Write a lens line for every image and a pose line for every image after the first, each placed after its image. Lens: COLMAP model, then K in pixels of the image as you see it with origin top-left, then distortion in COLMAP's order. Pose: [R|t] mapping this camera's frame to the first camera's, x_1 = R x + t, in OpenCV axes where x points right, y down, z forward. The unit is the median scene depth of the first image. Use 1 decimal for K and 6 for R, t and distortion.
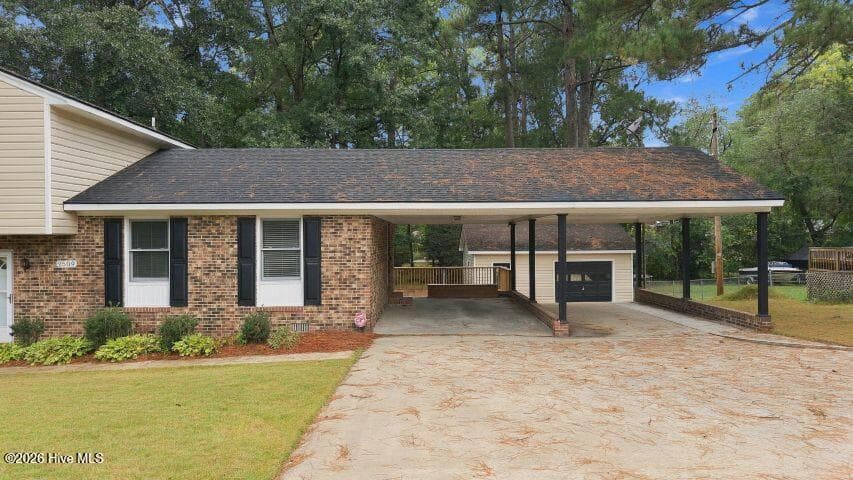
lens RADIAL K [[567.6, 0, 429.3], [0, 567.6, 237.5], [0, 0, 1]] dist [0.053154, -0.062689]
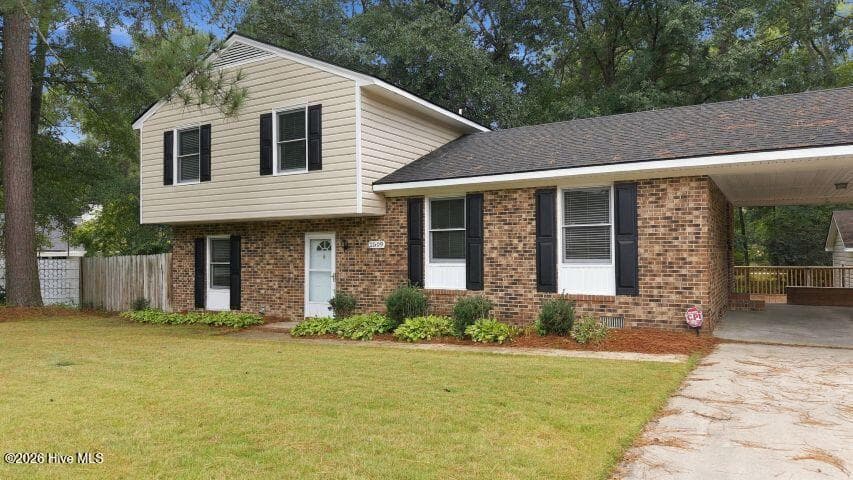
lens RADIAL K [[567.6, 0, 429.3], [0, 567.6, 237.5], [0, 0, 1]] dist [0.053154, -0.062689]
pose [[0.861980, -0.012836, -0.506780, -0.038850], [0.001653, 0.999745, -0.022511, 0.056699], [0.506940, 0.018567, 0.861782, 0.176735]]
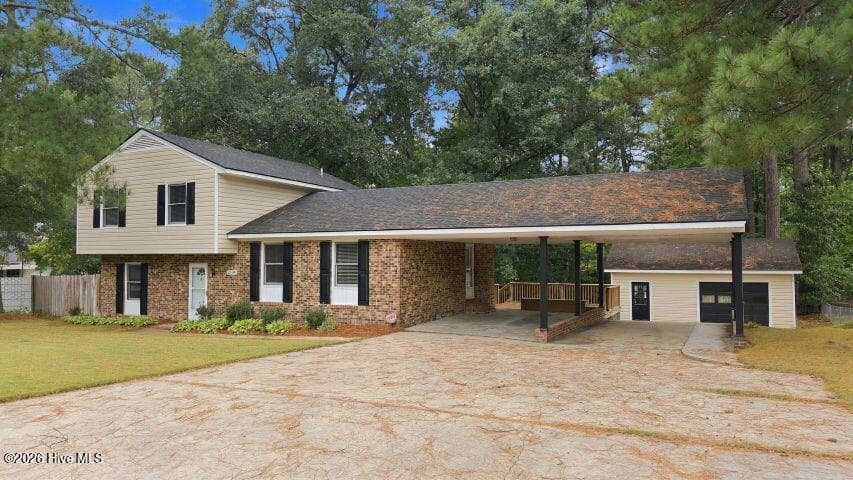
lens RADIAL K [[567.6, 0, 429.3], [0, 567.6, 237.5], [0, 0, 1]] dist [0.053154, -0.062689]
pose [[0.890386, -0.011082, -0.455071, 0.558453], [-0.002977, 0.999540, -0.030167, -0.003396], [0.455196, 0.028215, 0.889944, -0.147029]]
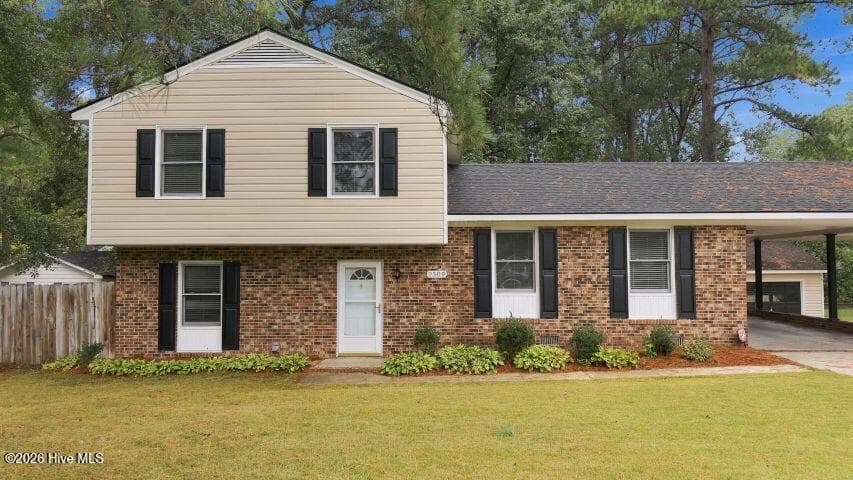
lens RADIAL K [[567.6, 0, 429.3], [0, 567.6, 237.5], [0, 0, 1]] dist [0.053154, -0.062689]
pose [[0.999495, 0.002679, -0.031651, -0.614840], [-0.004041, 0.999064, -0.043060, 0.024586], [0.031506, 0.043167, 0.998571, 0.001462]]
